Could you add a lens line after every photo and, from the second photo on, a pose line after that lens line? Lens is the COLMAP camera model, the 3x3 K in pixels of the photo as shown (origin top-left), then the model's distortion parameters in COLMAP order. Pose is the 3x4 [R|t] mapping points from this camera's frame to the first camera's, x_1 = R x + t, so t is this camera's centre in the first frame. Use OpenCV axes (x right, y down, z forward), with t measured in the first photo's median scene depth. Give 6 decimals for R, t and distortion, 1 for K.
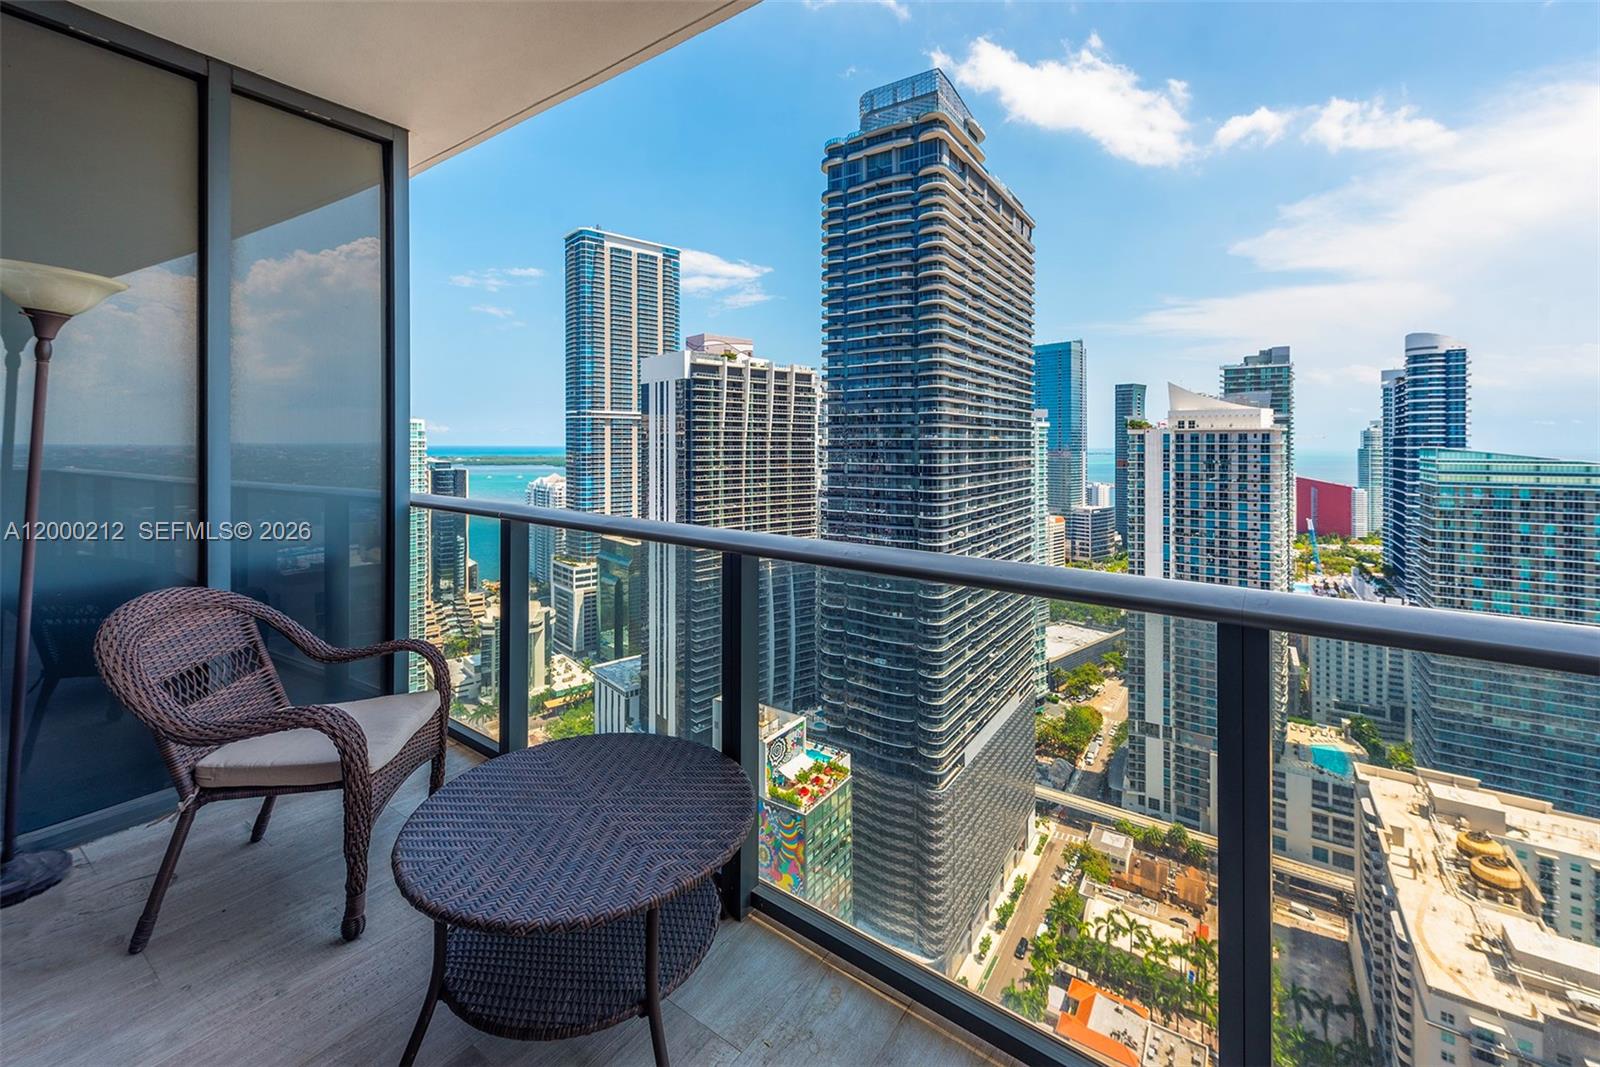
lens RADIAL K [[632.1, 0, 769.1], [0, 632.1, 444.5], [0, 0, 1]] dist [0.003783, -0.002076]
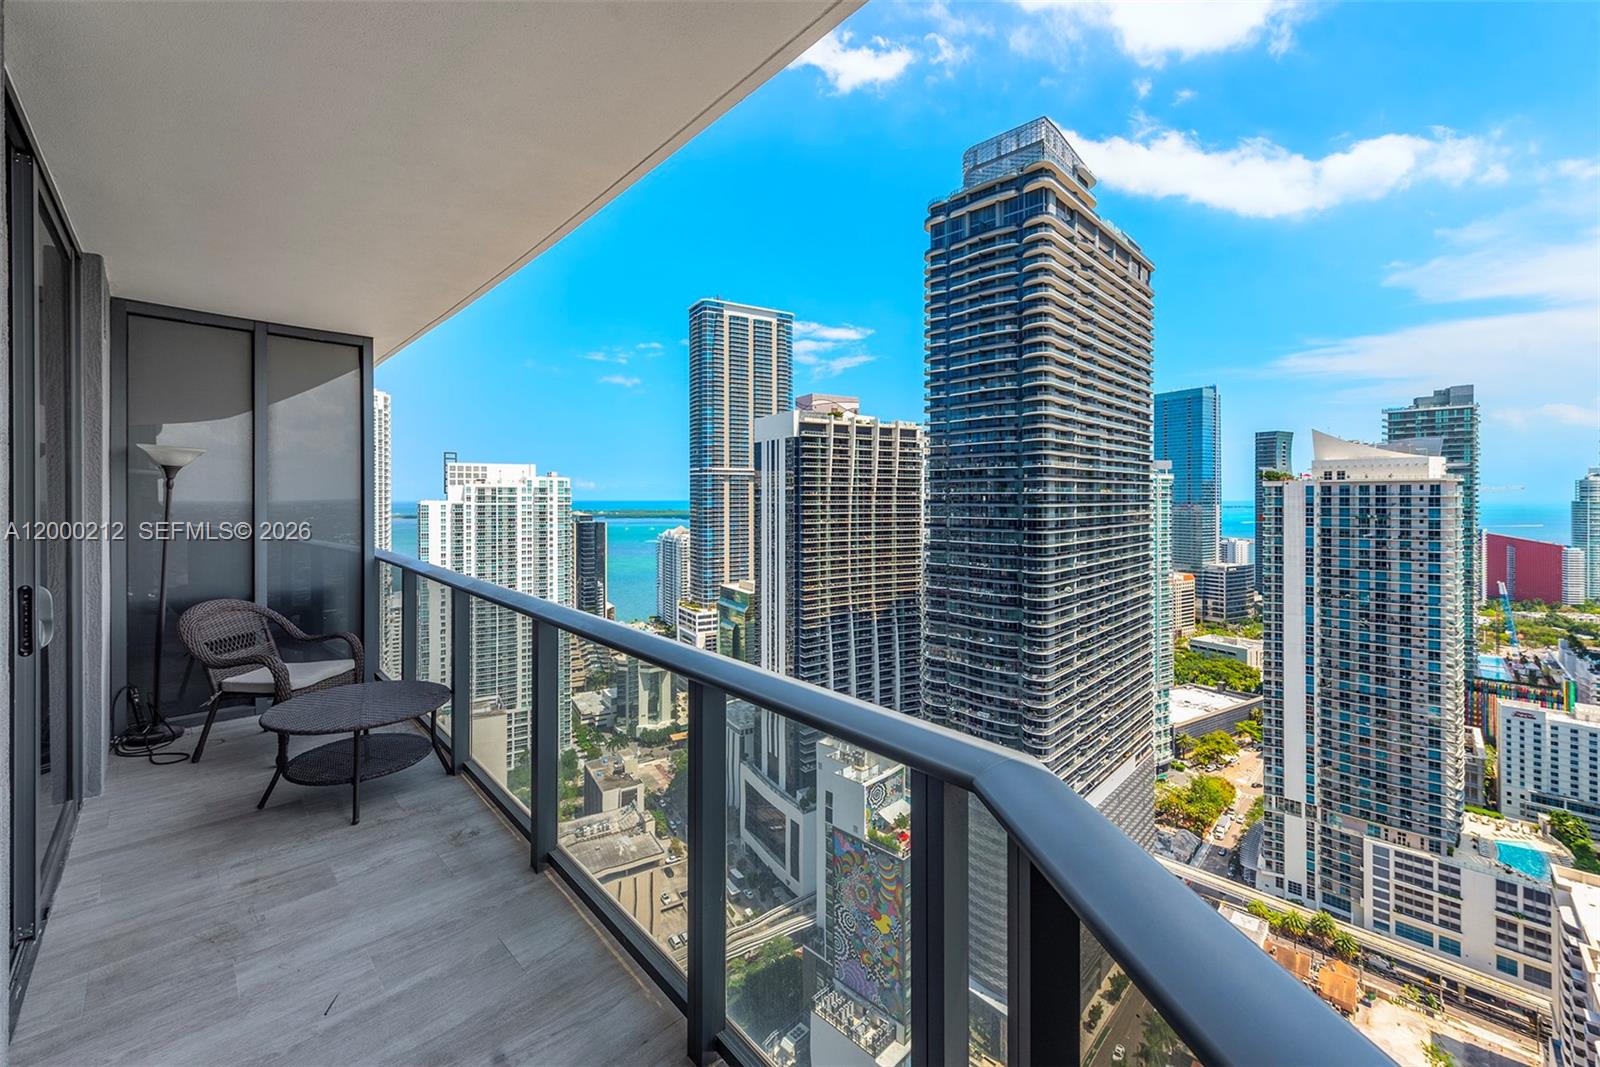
lens RADIAL K [[632.1, 0, 802.0], [0, 632.1, 494.8], [0, 0, 1]] dist [0.003783, -0.002076]
pose [[0.983029, -0.004515, -0.183396, 0.097226], [0.003910, 0.999986, -0.003663, -0.004388], [0.183410, 0.002884, 0.983032, -0.048488]]
